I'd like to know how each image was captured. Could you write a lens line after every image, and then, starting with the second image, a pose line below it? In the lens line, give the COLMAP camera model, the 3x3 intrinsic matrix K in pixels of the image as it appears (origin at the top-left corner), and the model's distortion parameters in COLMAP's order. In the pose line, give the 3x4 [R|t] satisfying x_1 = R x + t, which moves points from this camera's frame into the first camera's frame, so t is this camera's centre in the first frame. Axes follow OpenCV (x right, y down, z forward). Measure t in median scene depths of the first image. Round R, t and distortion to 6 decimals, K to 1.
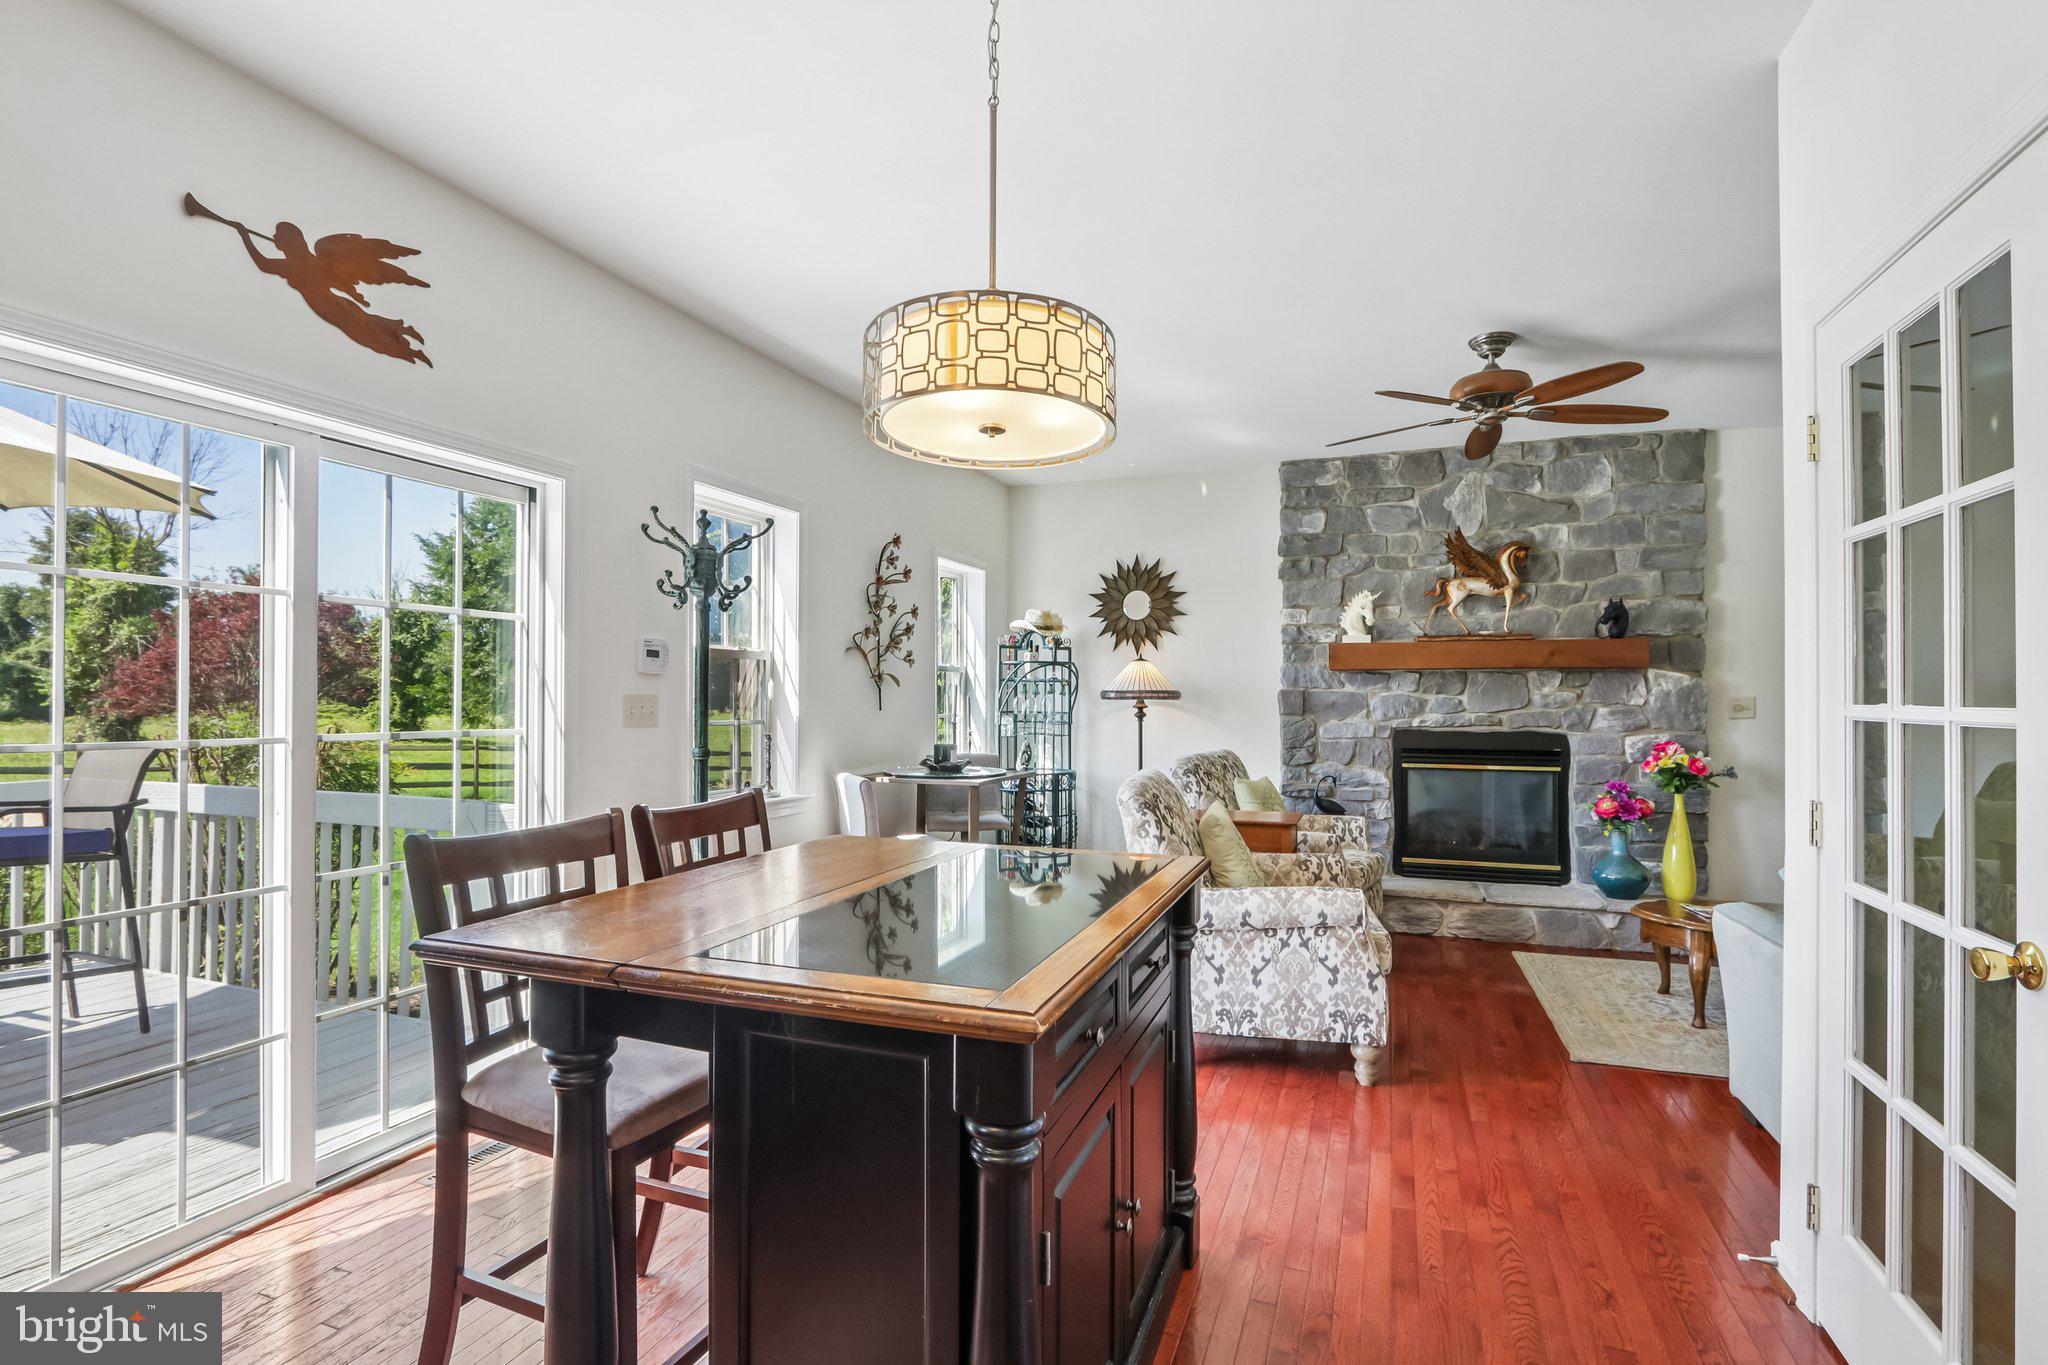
lens RADIAL K [[925.4, 0, 1044.0], [0, 925.4, 694.6], [0, 0, 1]] dist [-0.014072, 0.000746]
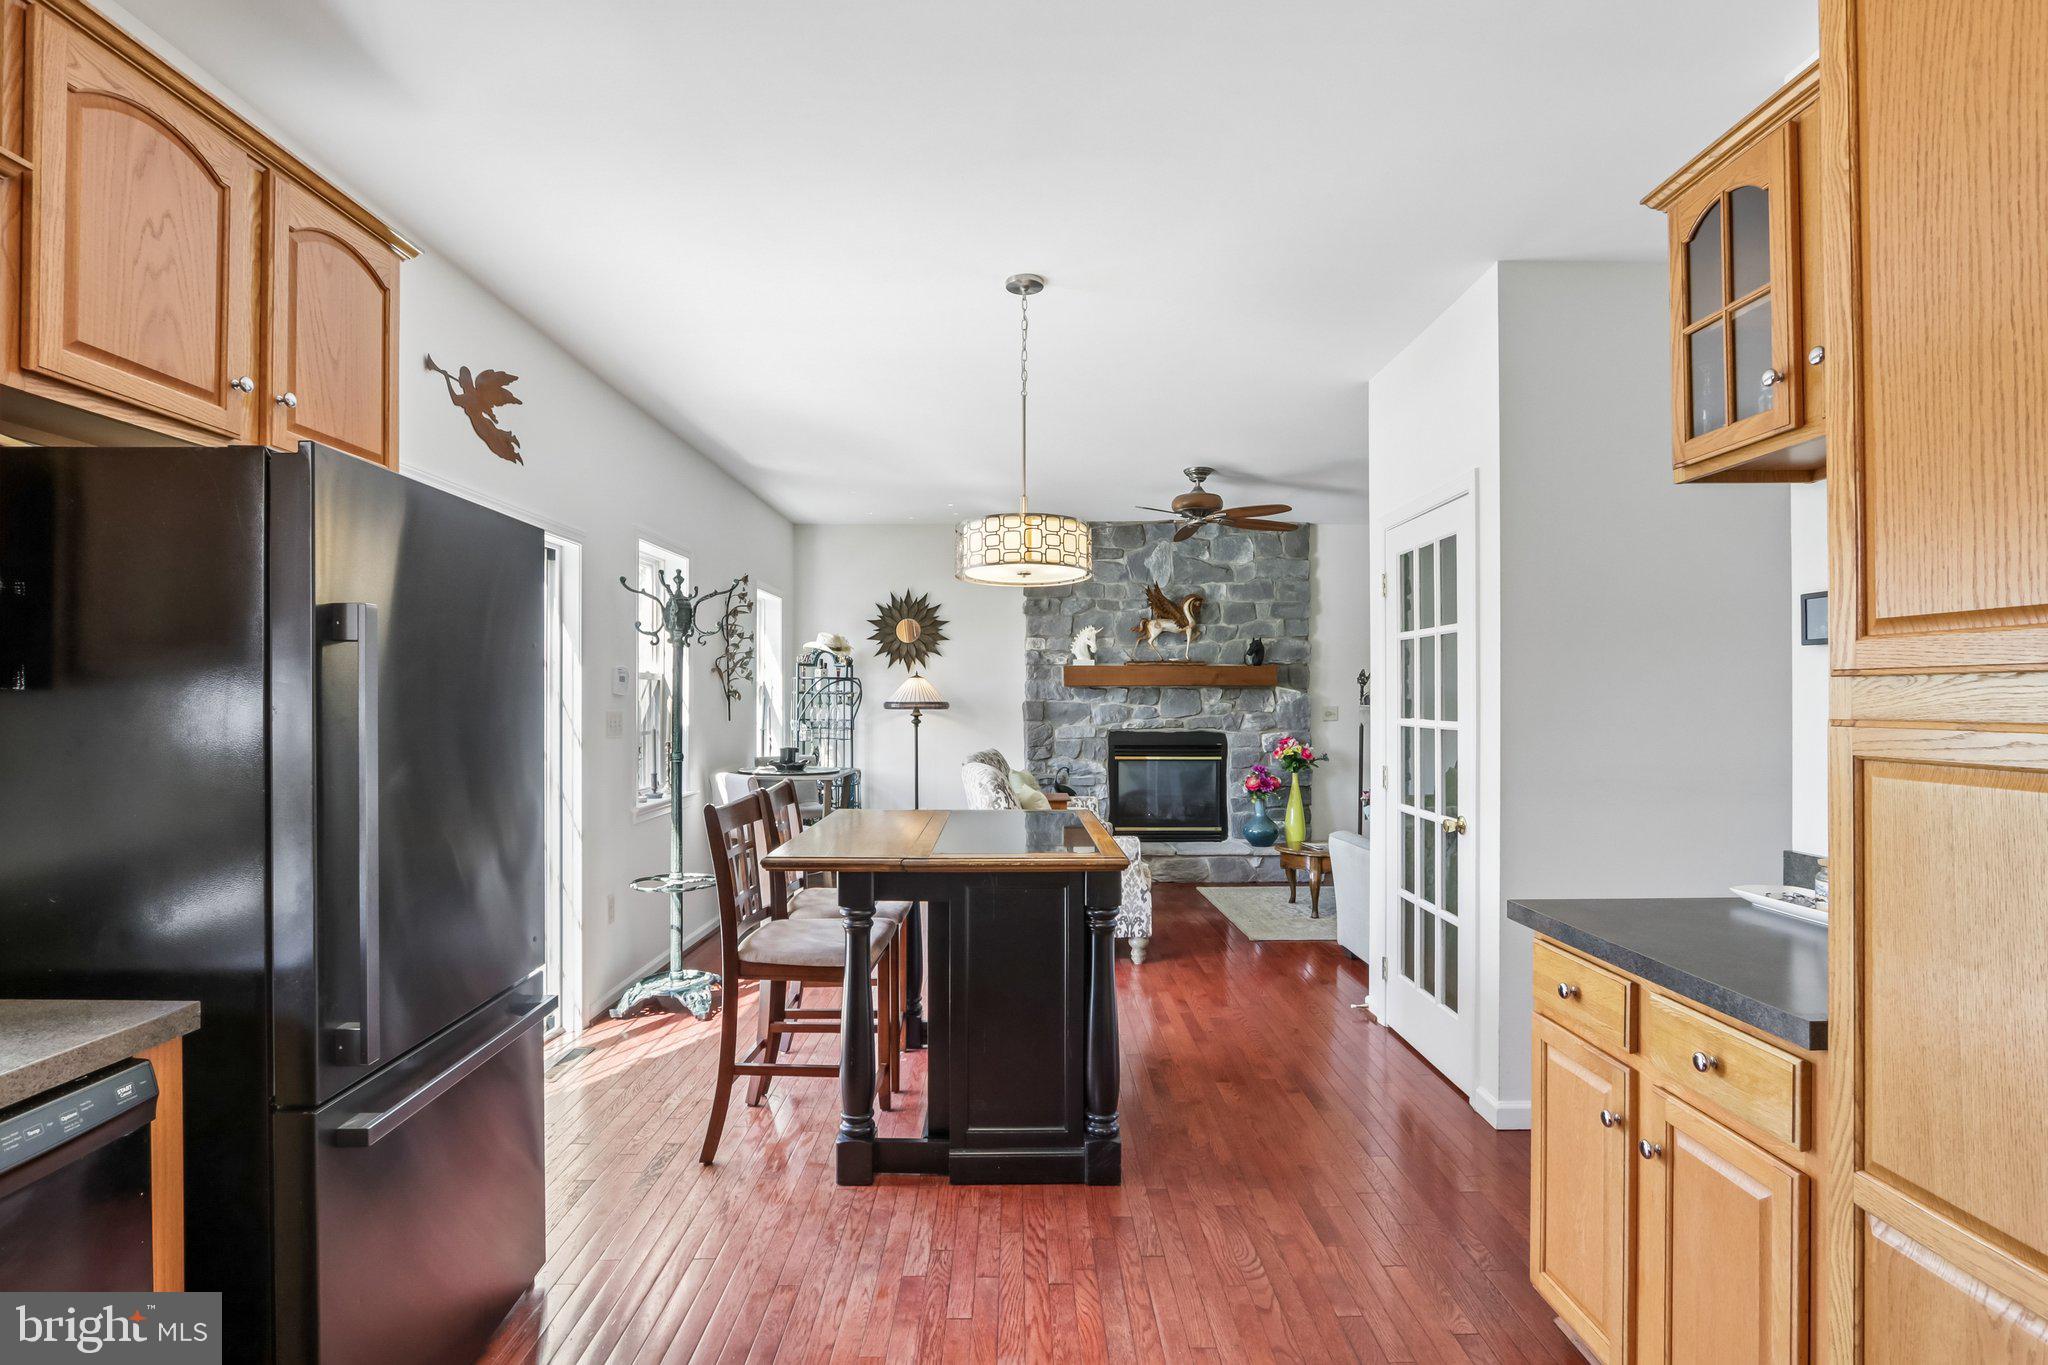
lens RADIAL K [[944.8, 0, 1006.0], [0, 944.8, 696.5], [0, 0, 1]] dist [-0.017126, 0.007301]
pose [[0.942069, -0.000362, 0.335420, -0.229070], [0.000237, 1.000000, 0.000412, -0.013231], [-0.335420, -0.000308, 0.942069, -0.241524]]
